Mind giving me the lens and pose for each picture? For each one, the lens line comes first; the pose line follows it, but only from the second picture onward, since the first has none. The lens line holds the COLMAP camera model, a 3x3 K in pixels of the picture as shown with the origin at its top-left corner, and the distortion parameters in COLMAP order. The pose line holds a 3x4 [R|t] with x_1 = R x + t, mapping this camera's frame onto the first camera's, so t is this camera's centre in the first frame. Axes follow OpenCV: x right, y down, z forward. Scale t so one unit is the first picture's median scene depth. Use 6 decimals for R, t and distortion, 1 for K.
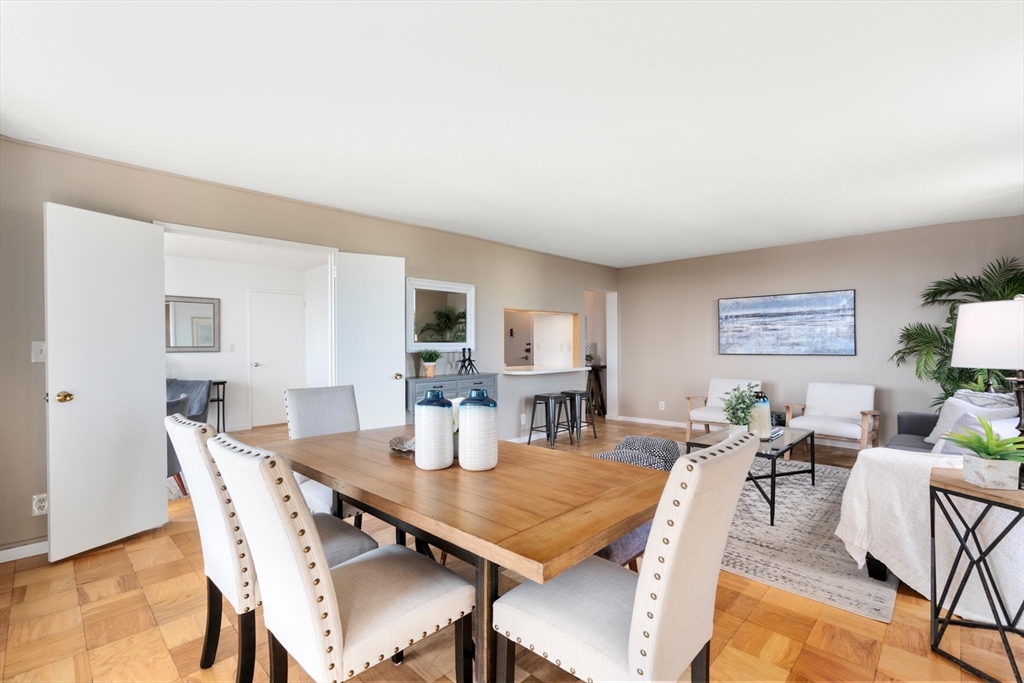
lens RADIAL K [[462.7, 0, 505.3], [0, 462.7, 338.8], [0, 0, 1]] dist [-0.001745, 0.000321]
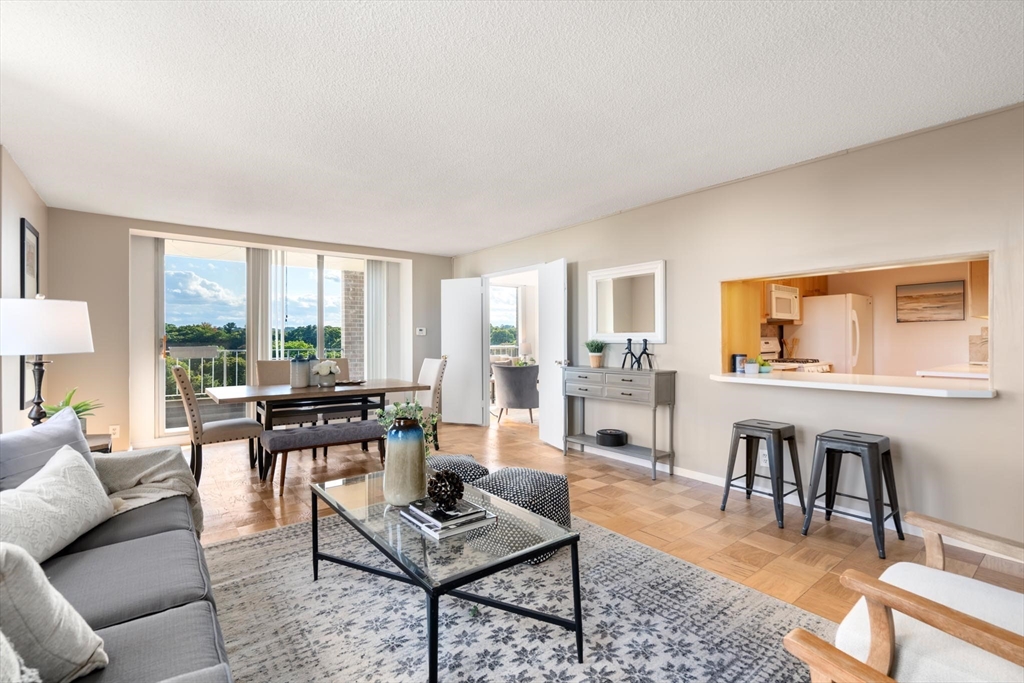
lens RADIAL K [[460.7, 0, 506.6], [0, 460.7, 341.6], [0, 0, 1]] dist [-0.003612, 0.000583]
pose [[-0.129860, 0.007201, -0.991506, 0.707287], [0.009271, 0.999939, 0.006048, 0.017012], [0.991489, -0.008407, -0.129919, 0.789032]]
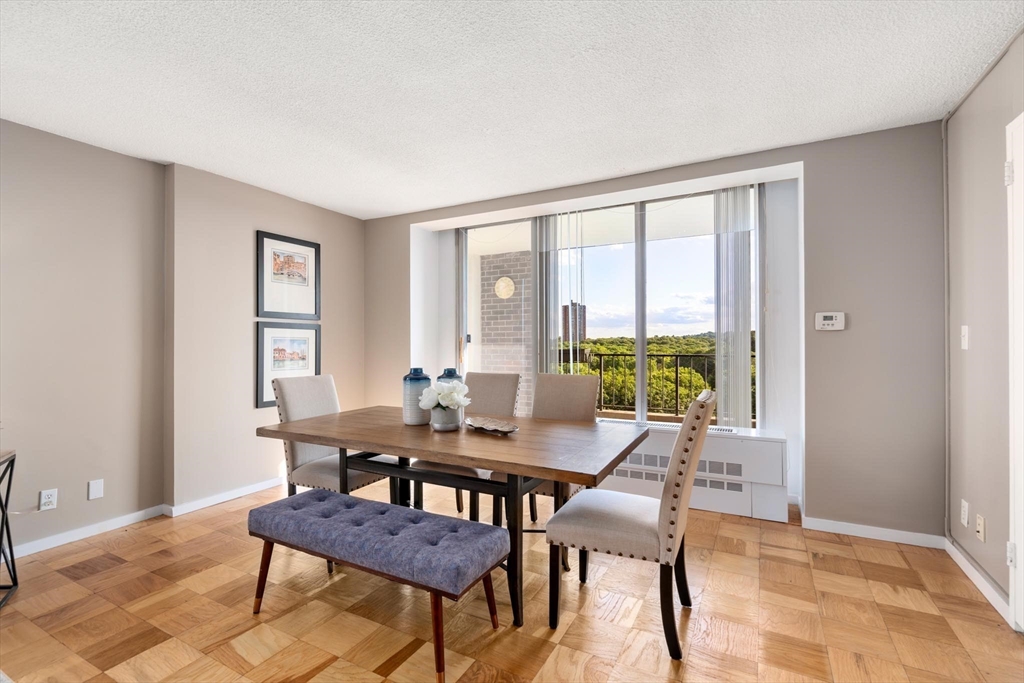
lens RADIAL K [[460.7, 0, 506.6], [0, 460.7, 341.6], [0, 0, 1]] dist [-0.003612, 0.000583]
pose [[-0.960010, 0.009444, -0.279808, 0.023609], [0.011483, 0.999918, -0.005651, 0.017885], [0.279731, -0.008638, -0.960039, 0.809216]]
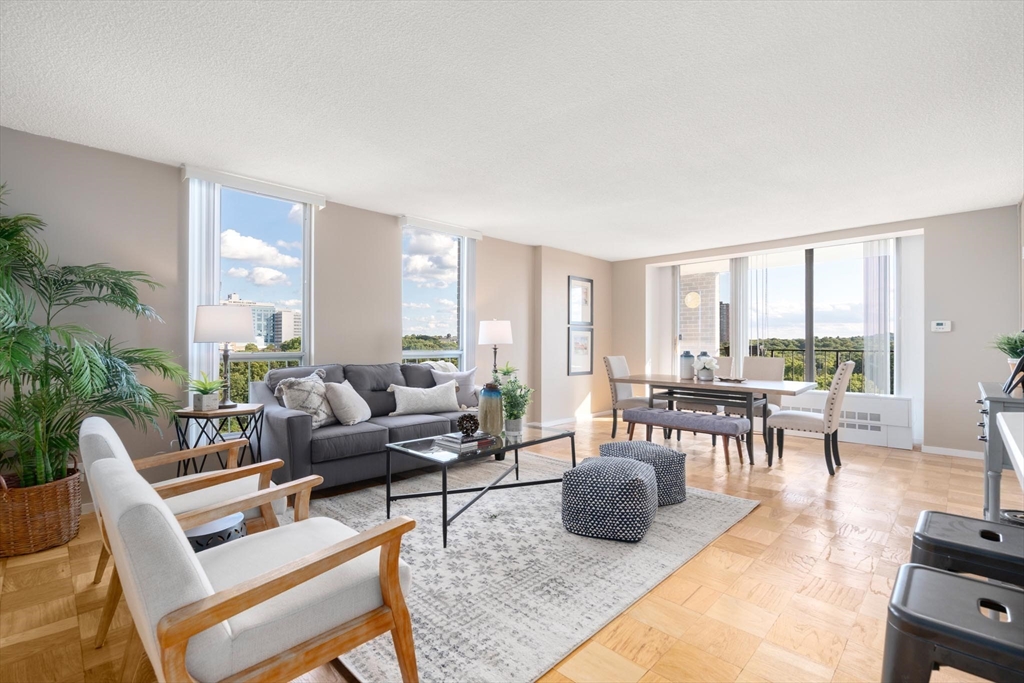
lens RADIAL K [[462.1, 0, 513.8], [0, 462.1, 342.8], [0, 0, 1]] dist [-0.018922, 0.000537]
pose [[-0.999887, 0.003948, -0.014496, 0.340468], [0.004050, 0.999968, -0.006966, 0.029632], [0.014468, -0.007024, -0.999871, 1.255990]]
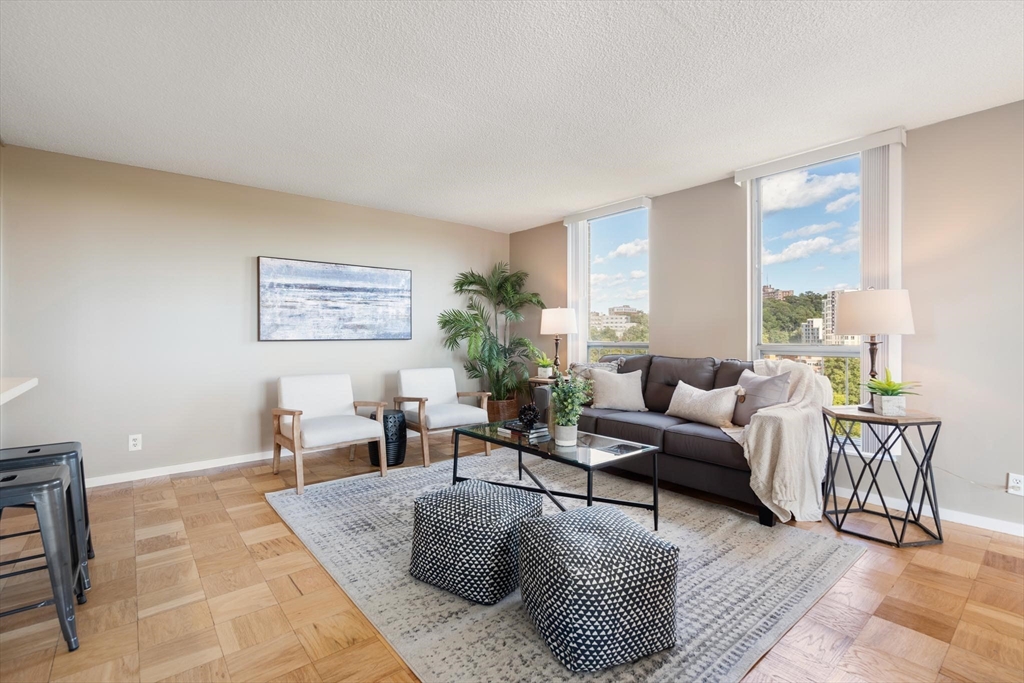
lens RADIAL K [[462.7, 0, 505.3], [0, 462.7, 338.8], [0, 0, 1]] dist [-0.001745, 0.000321]
pose [[0.104092, 0.000449, 0.994568, -0.165768], [-0.005543, 0.999985, 0.000129, 0.031961], [-0.994552, -0.005526, 0.104093, 0.672823]]
